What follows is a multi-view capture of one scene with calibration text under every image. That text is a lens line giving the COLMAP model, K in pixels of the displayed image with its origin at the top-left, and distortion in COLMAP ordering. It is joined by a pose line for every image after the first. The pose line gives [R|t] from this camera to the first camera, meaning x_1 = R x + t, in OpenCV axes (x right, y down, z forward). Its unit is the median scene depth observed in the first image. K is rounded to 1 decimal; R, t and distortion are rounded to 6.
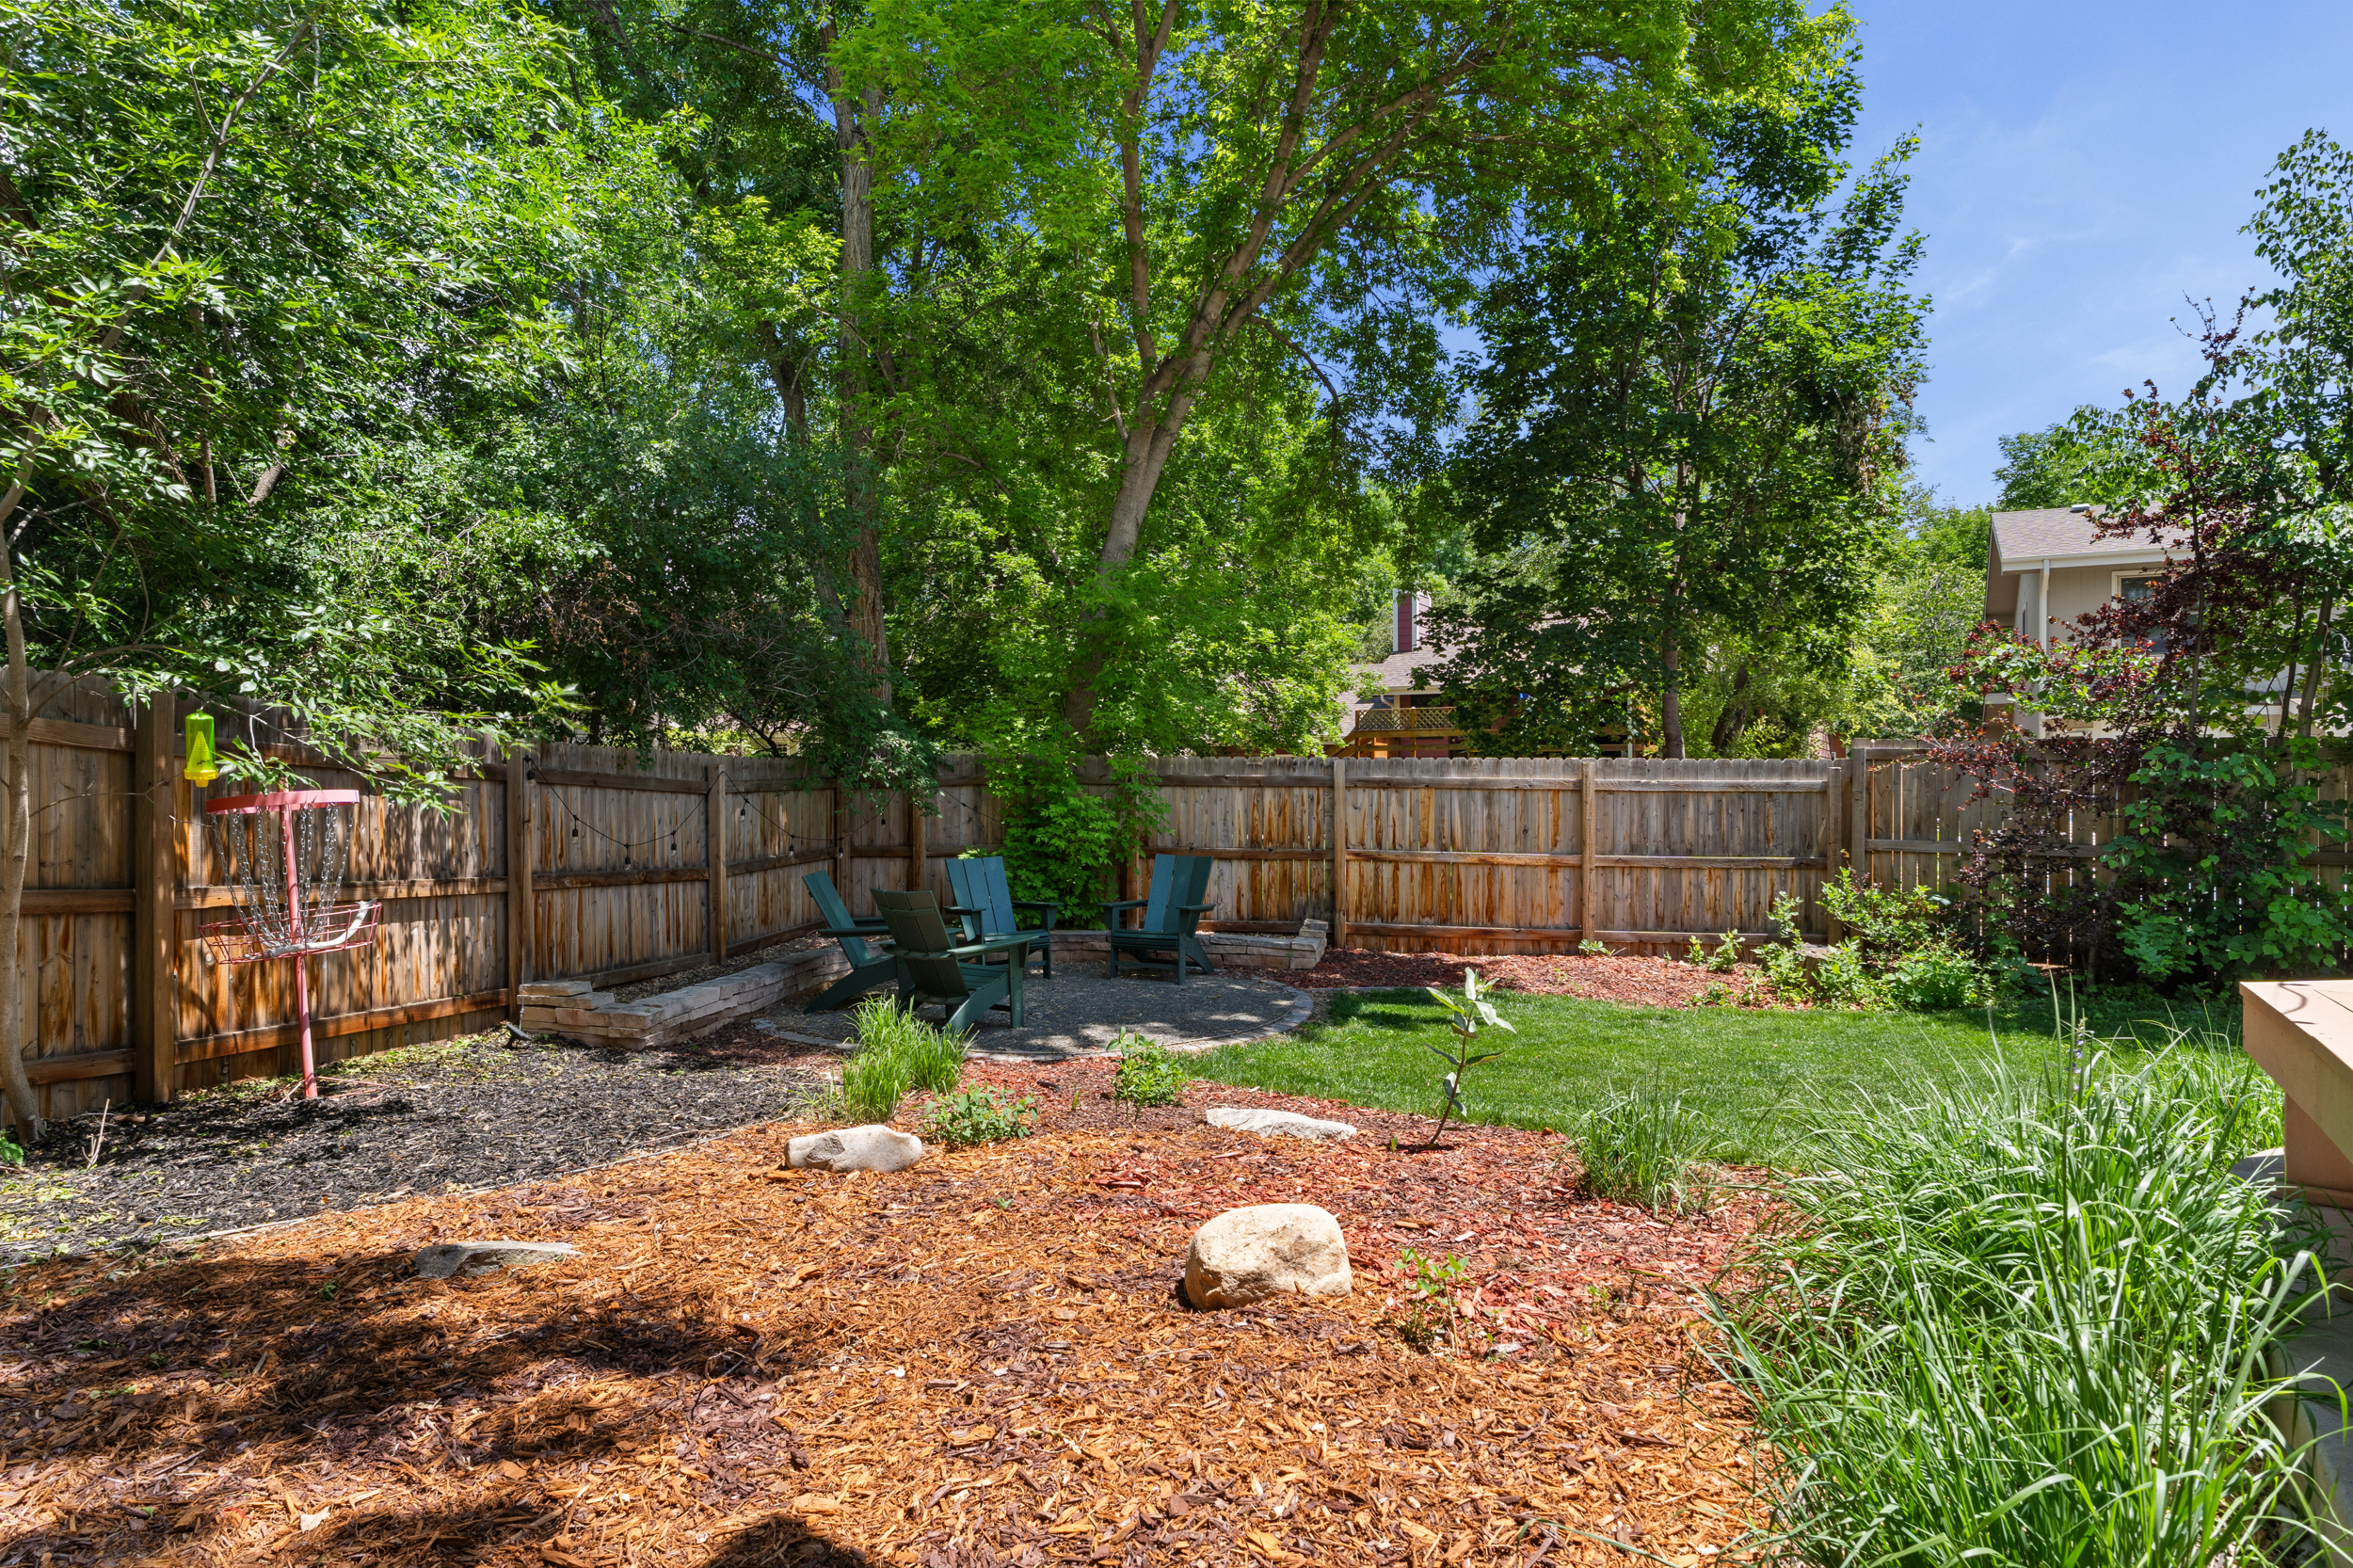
lens RADIAL K [[1286.5, 0, 1176.5], [0, 1286.5, 784.0], [0, 0, 1]] dist [-0.027596, 0.014625]
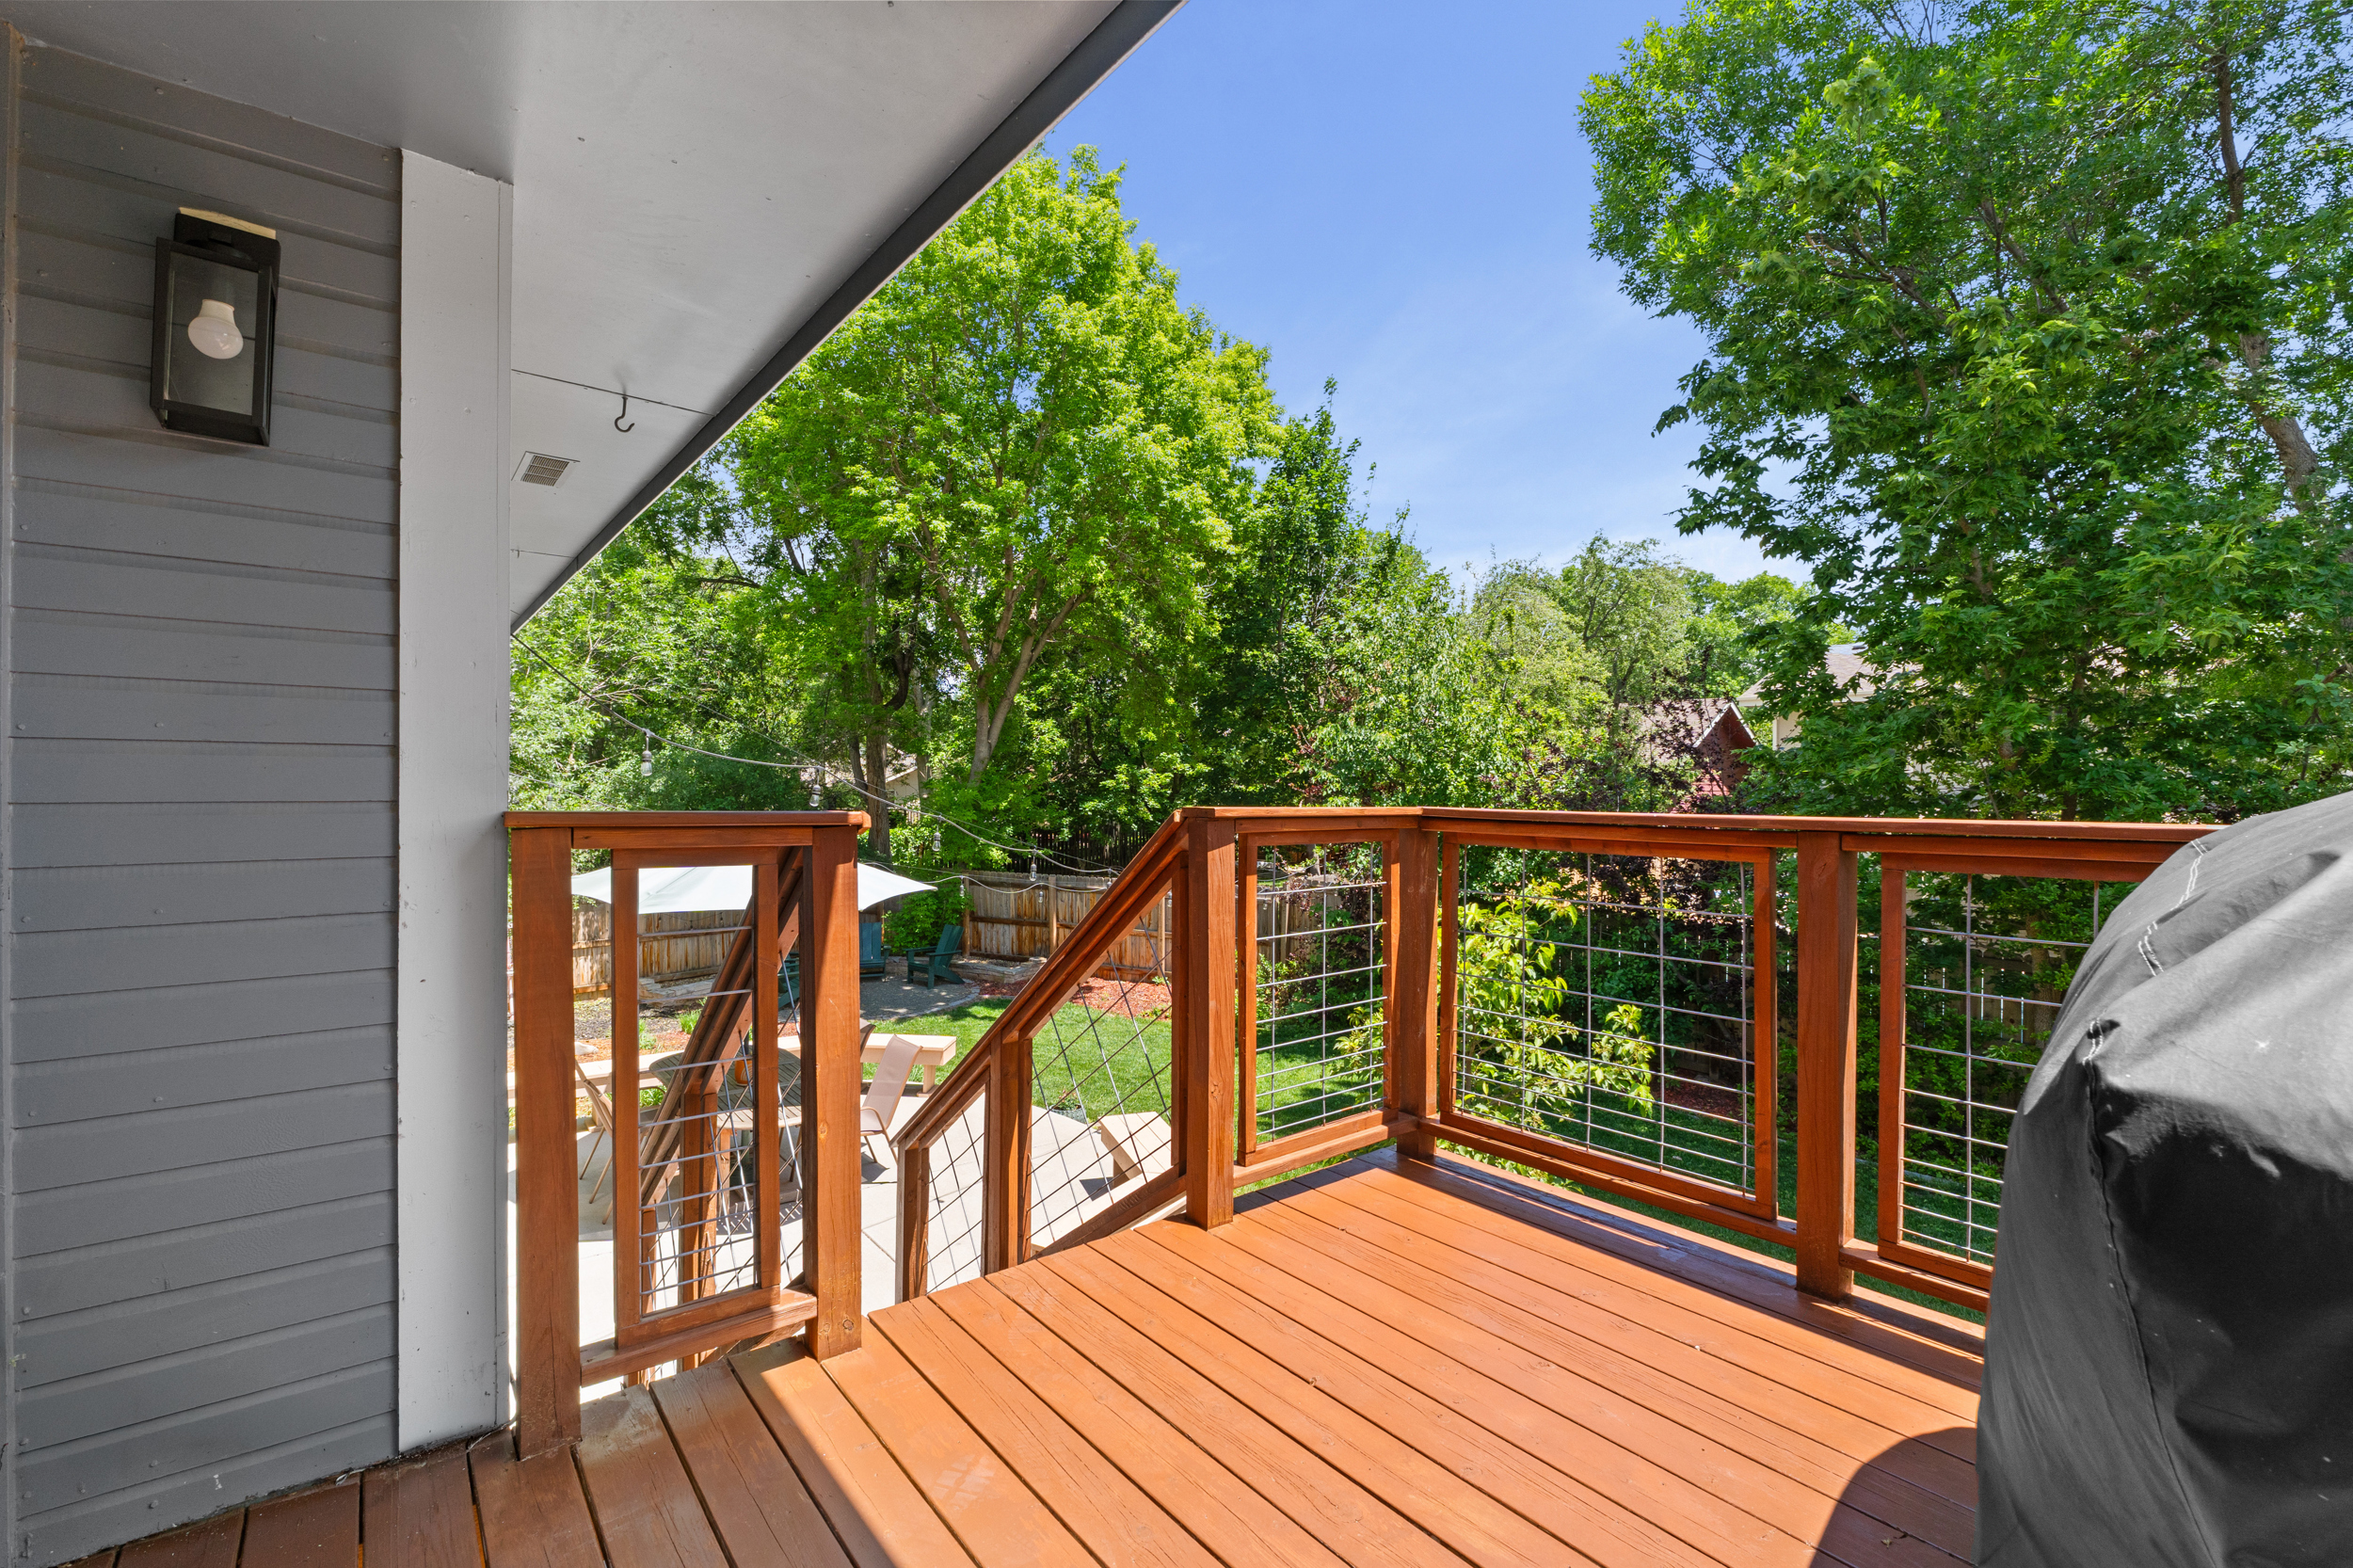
lens RADIAL K [[1032.6, 0, 1176.5], [0, 1032.6, 784.0], [0, 0, 1]] dist [-0.000138, 0.000122]
pose [[0.962532, -0.003789, -0.271143, 1.035225], [0.001708, 0.999967, -0.007908, -0.206203], [0.271164, 0.007148, 0.962506, -0.655799]]
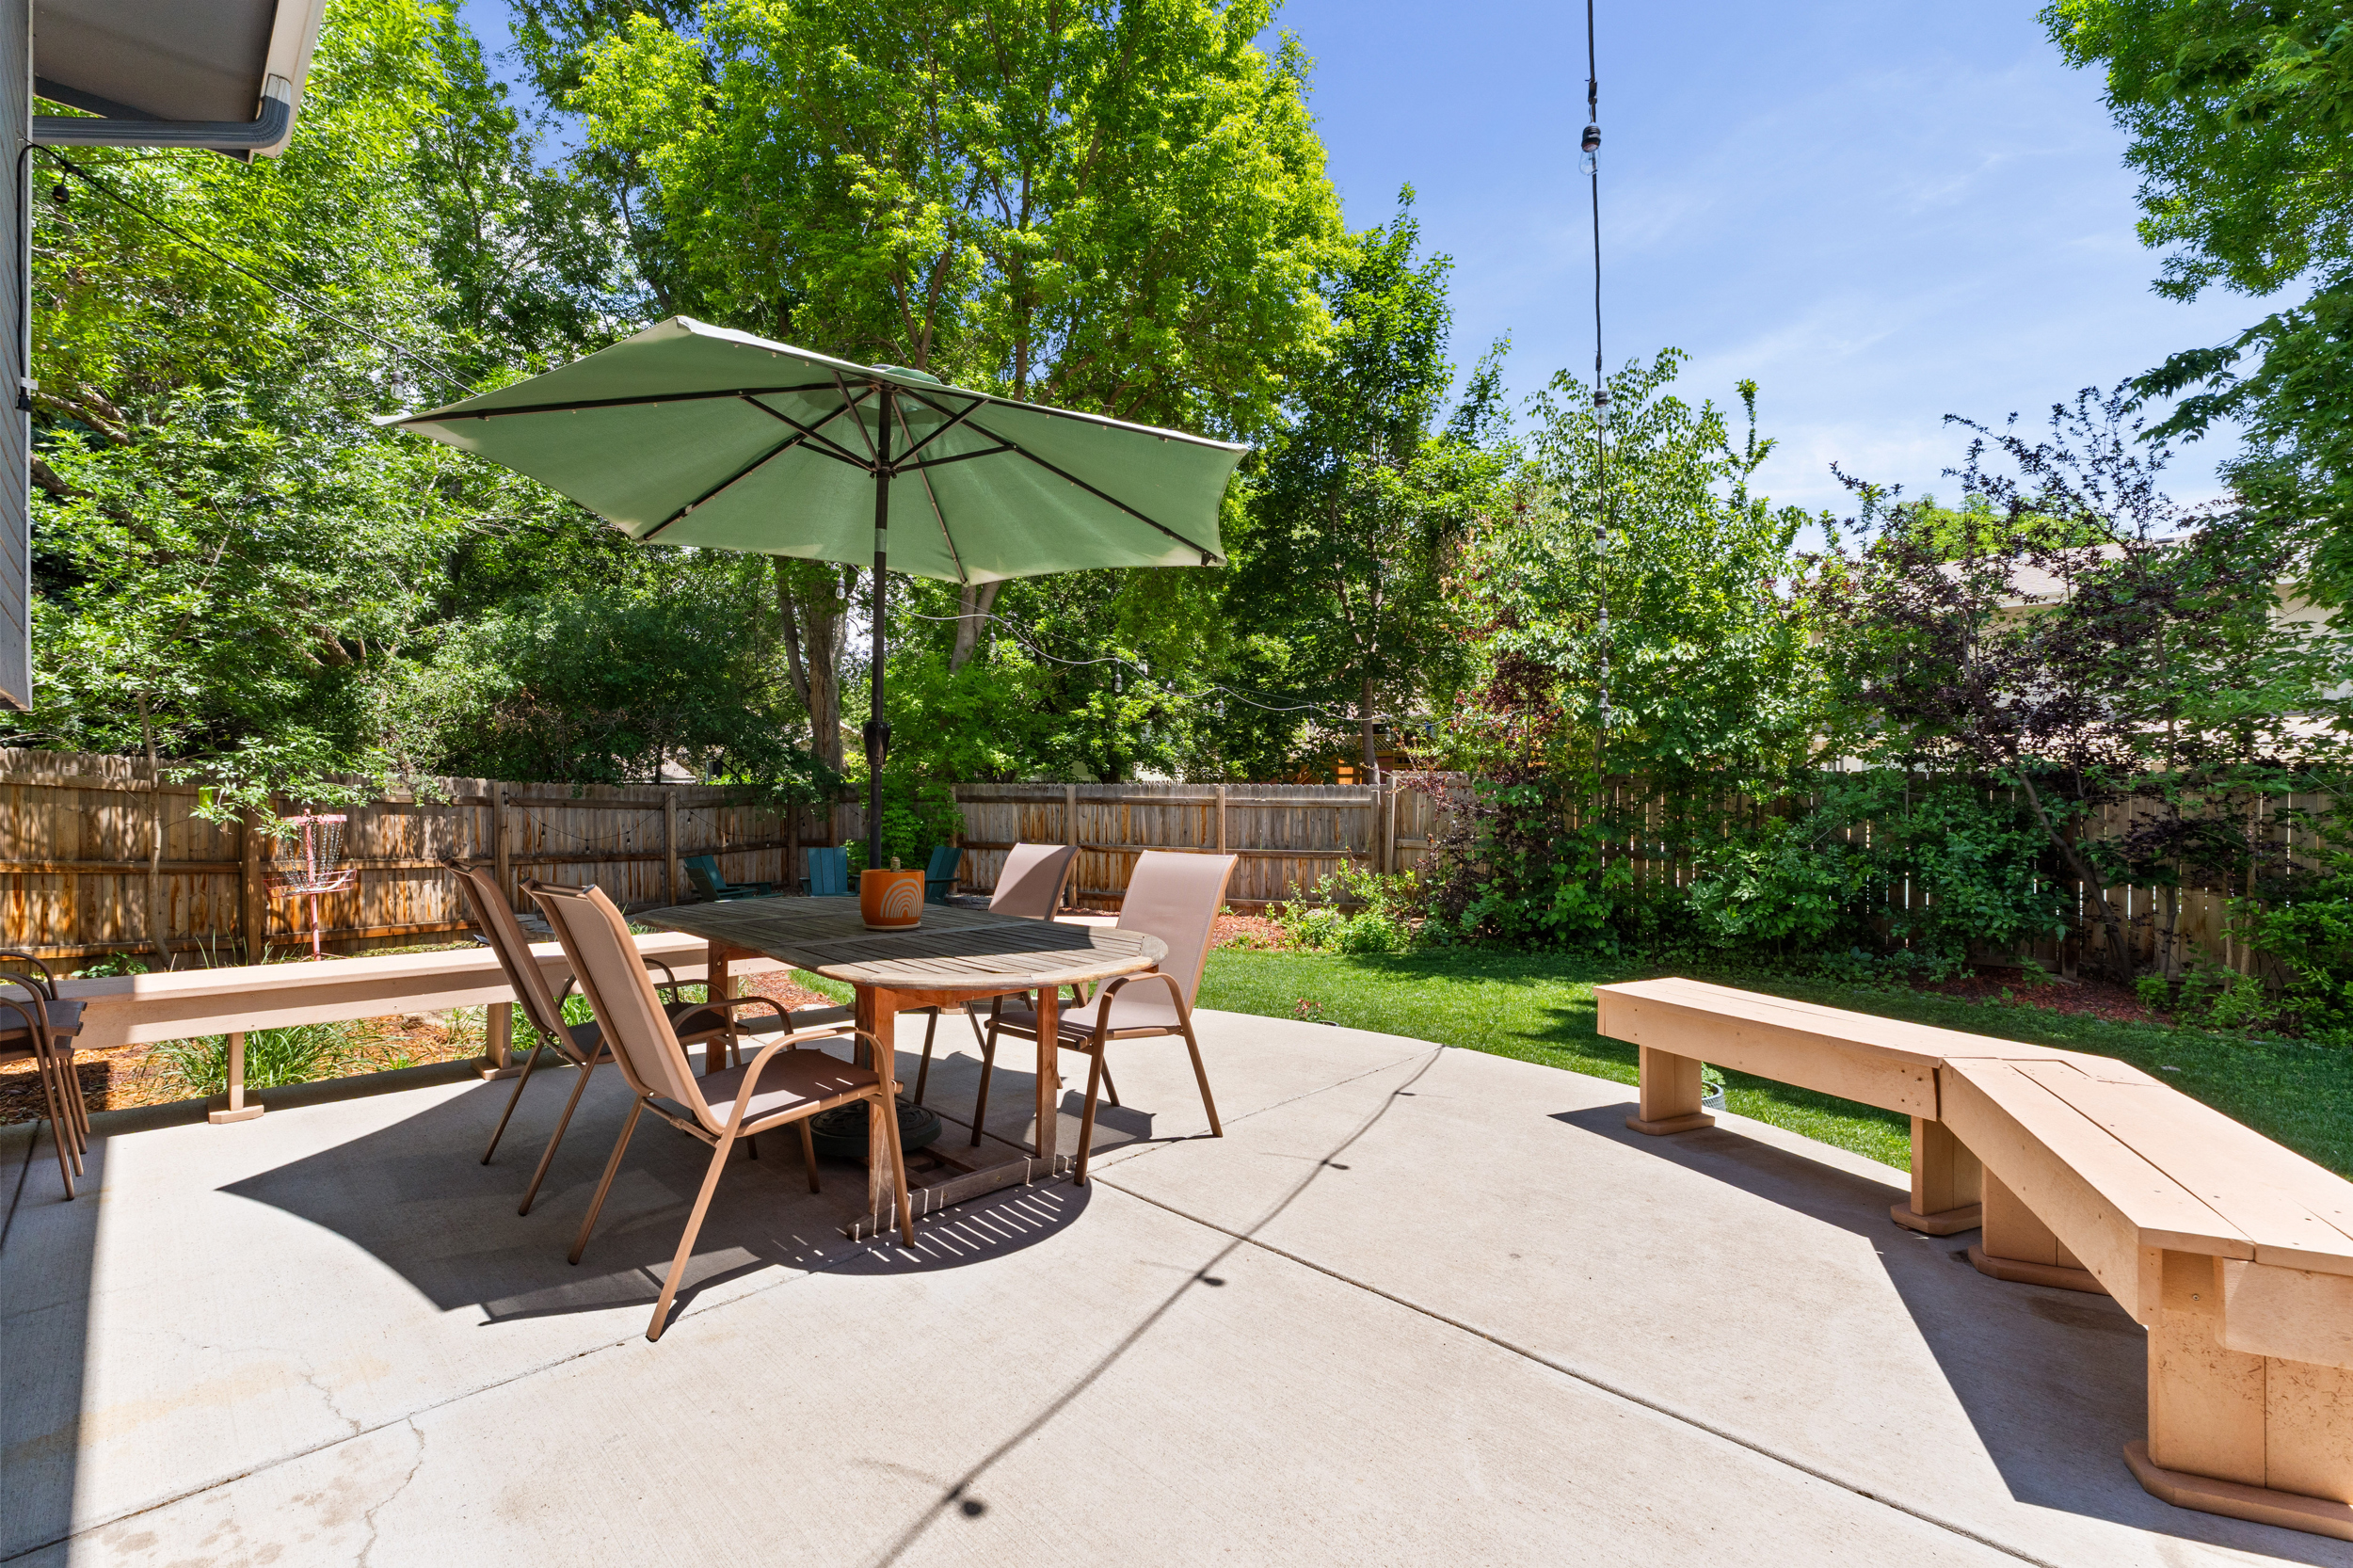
lens RADIAL K [[1032.6, 0, 1176.5], [0, 1032.6, 784.0], [0, 0, 1]] dist [-0.000138, 0.000122]
pose [[0.987708, -0.003653, -0.156267, 0.624226], [0.002948, 0.999984, -0.004743, -0.020027], [0.156282, 0.004224, 0.987703, -0.286219]]
